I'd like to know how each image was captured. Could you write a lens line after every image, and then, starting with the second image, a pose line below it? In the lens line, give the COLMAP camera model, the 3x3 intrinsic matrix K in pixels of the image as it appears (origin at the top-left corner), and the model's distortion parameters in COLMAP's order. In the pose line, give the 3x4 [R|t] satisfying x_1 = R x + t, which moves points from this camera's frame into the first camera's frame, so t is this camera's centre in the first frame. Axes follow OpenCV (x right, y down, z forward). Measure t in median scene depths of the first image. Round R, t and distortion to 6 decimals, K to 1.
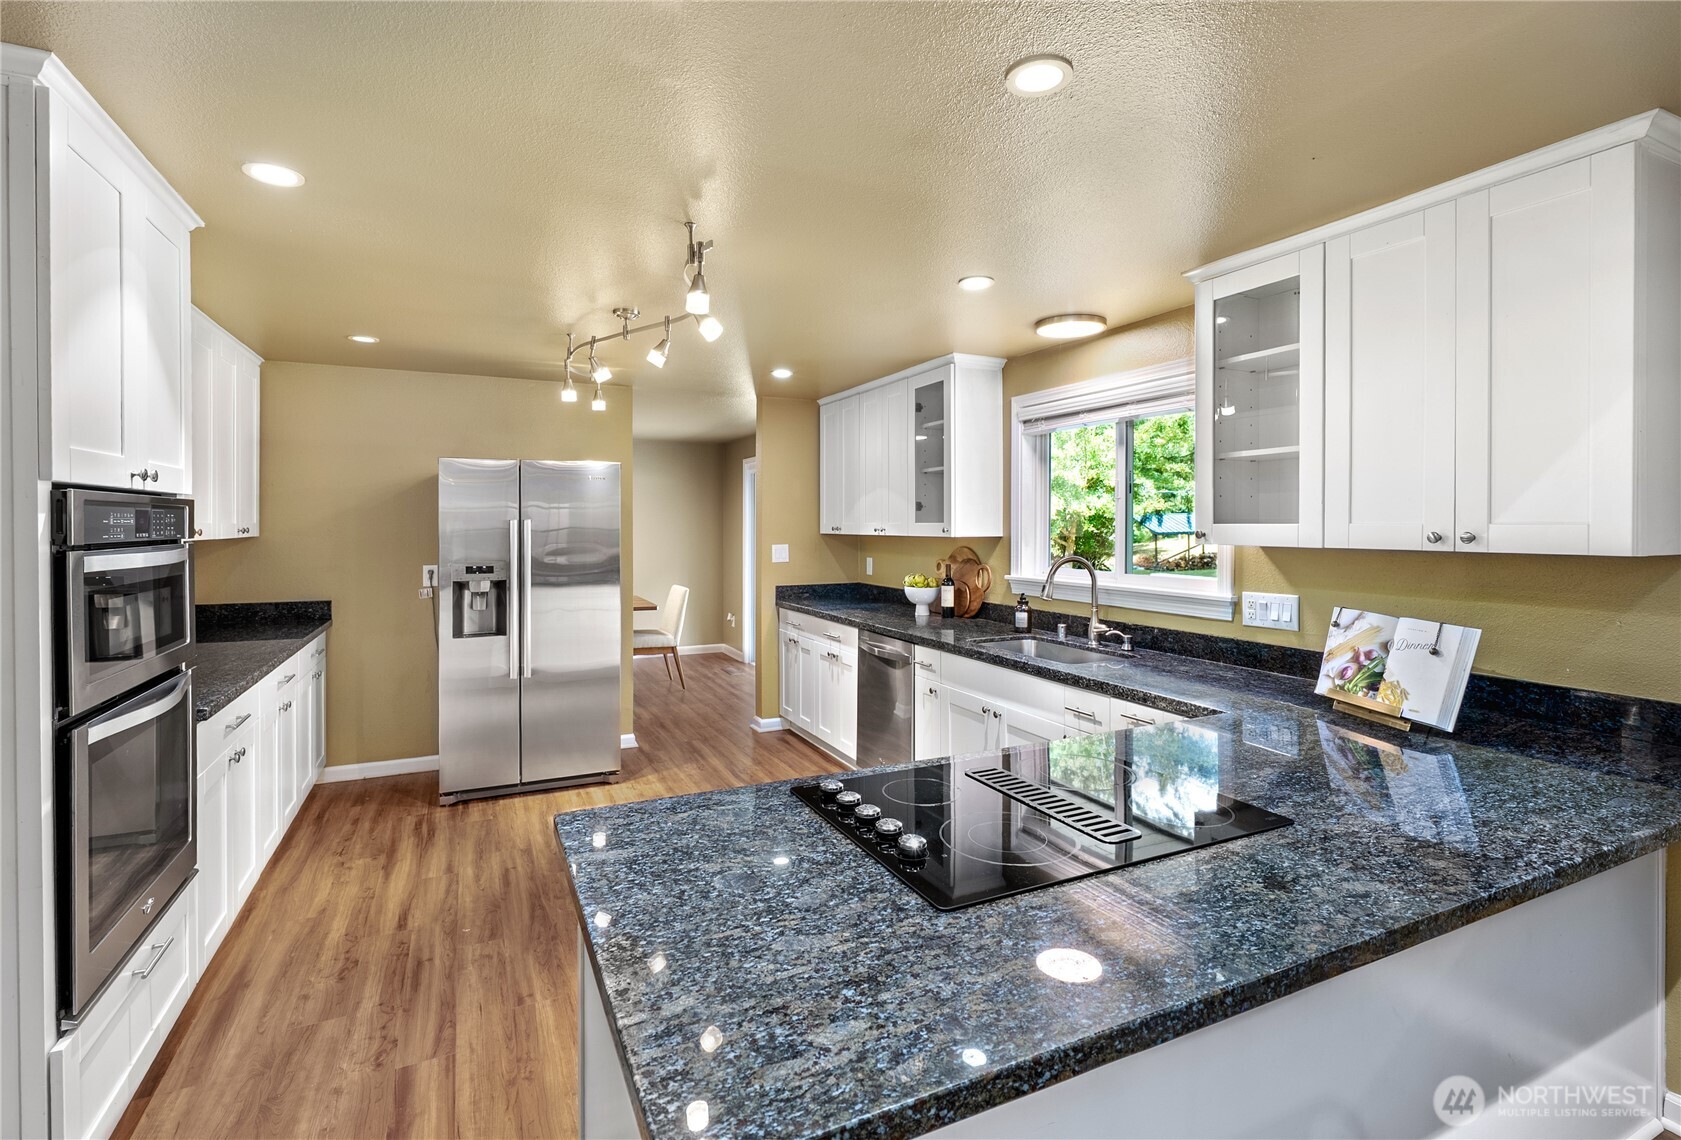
lens RADIAL K [[865.4, 0, 817.7], [0, 865.4, 529.7], [0, 0, 1]] dist [-0.001476, -0.000112]
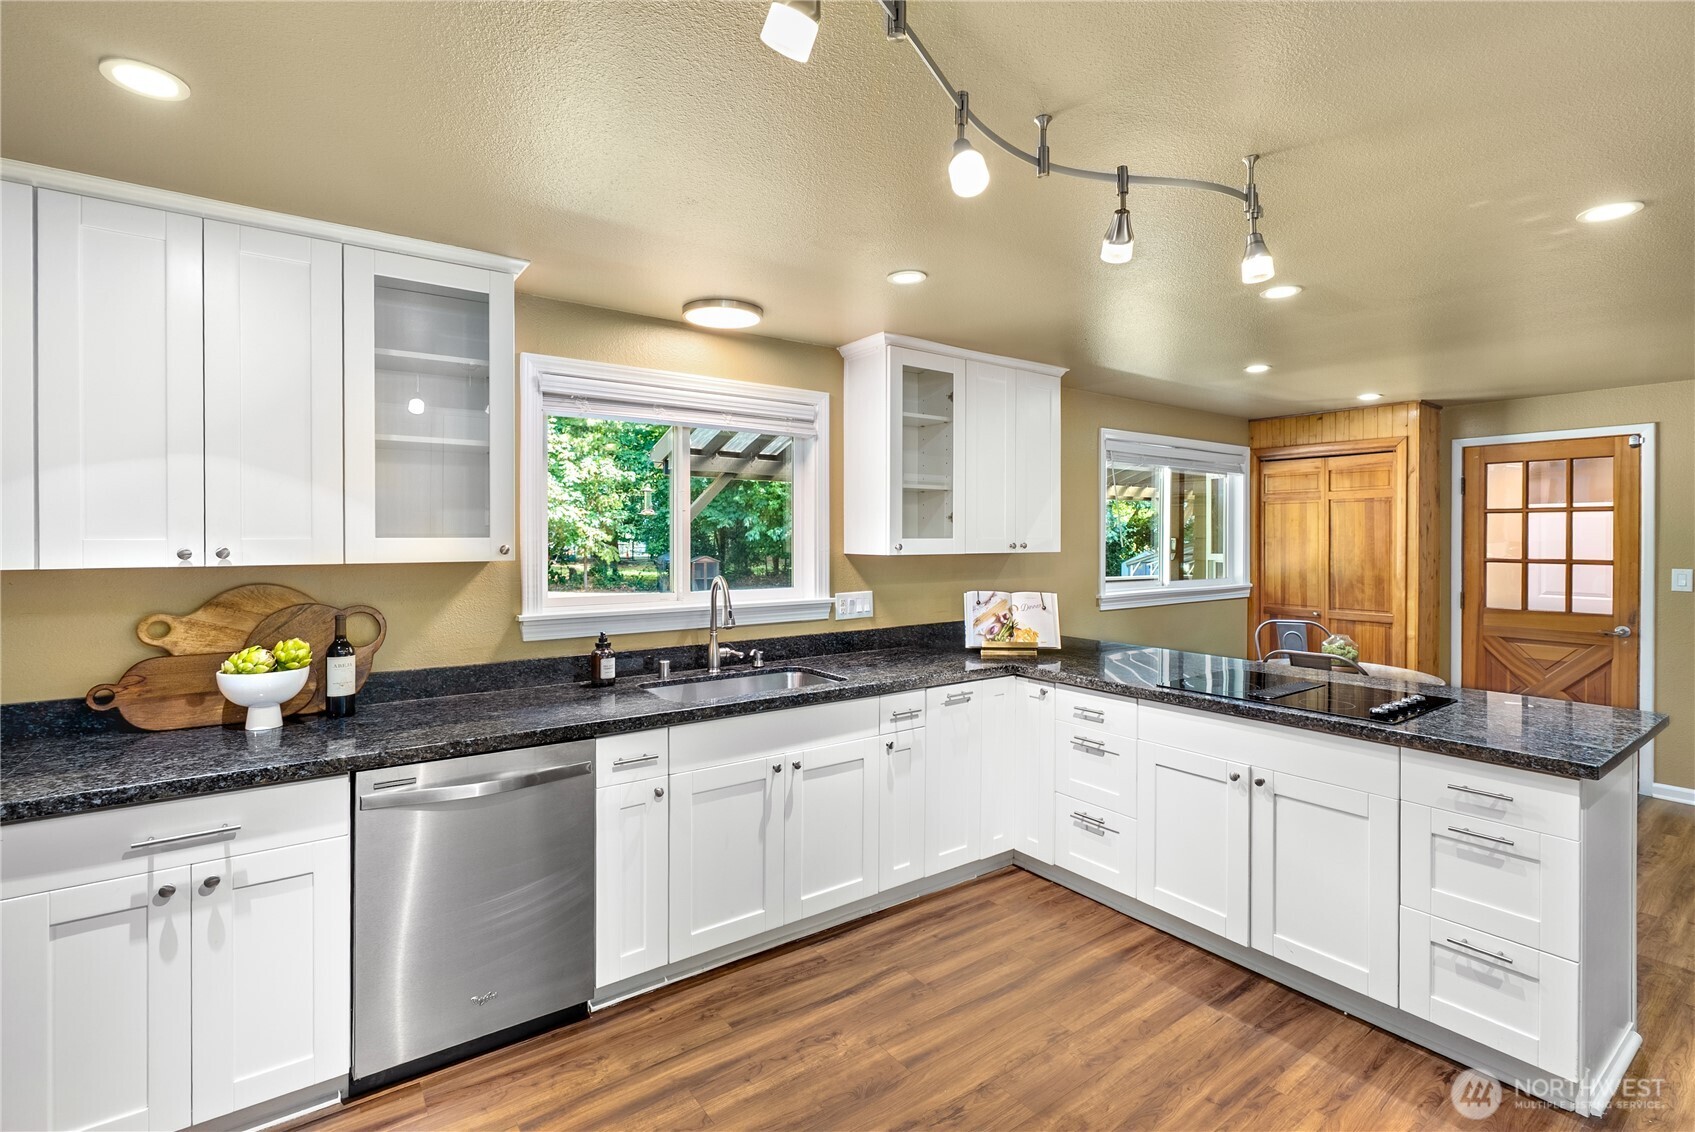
lens RADIAL K [[788.8, 0, 849.1], [0, 788.8, 542.5], [0, 0, 1]] dist [0.061716, 0.000017]
pose [[-0.235348, -0.007416, 0.971883, -0.472198], [0.002379, 0.999963, 0.008207, -0.008951], [-0.971908, 0.004244, -0.235322, 0.963510]]
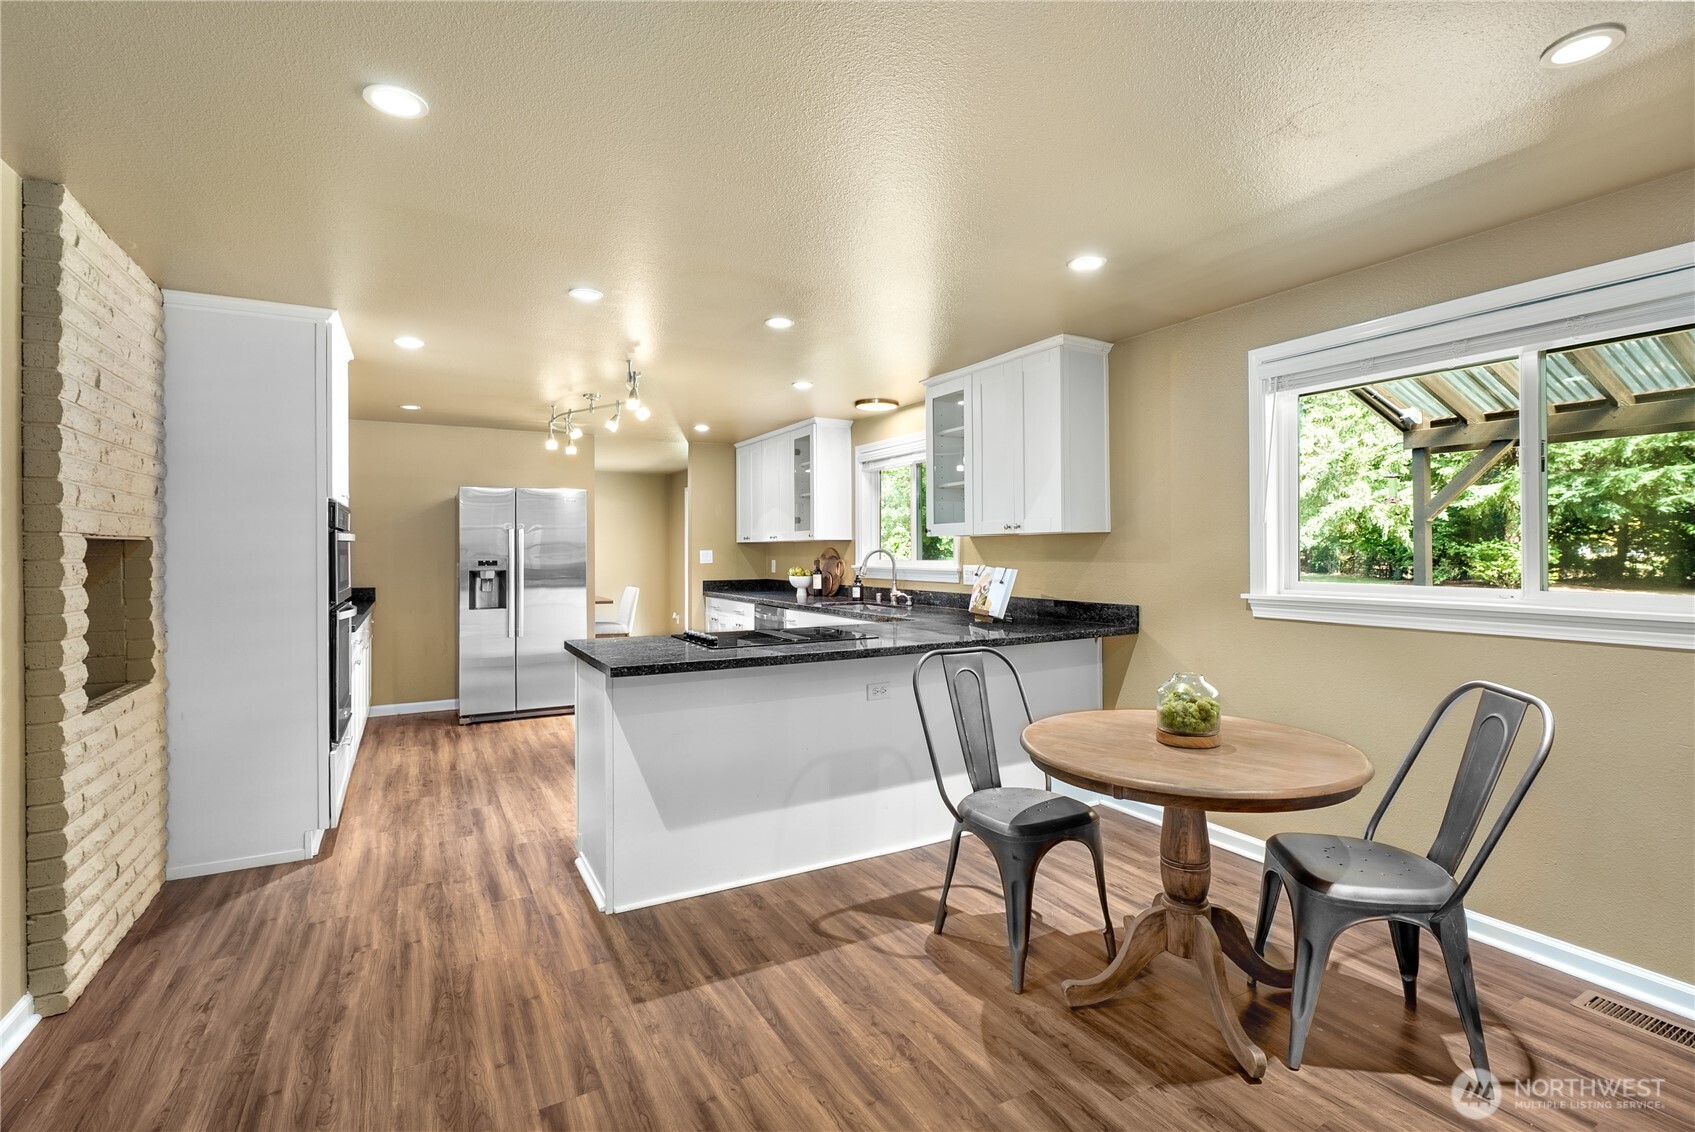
lens RADIAL K [[793.6, 0, 849.5], [0, 793.6, 532.3], [0, 0, 1]] dist [0.001139, -0.000039]
pose [[0.994631, -0.006100, 0.103305, 0.079123], [0.008640, 0.999671, -0.024160, 0.031602], [-0.103124, 0.024922, 0.994356, -0.398612]]
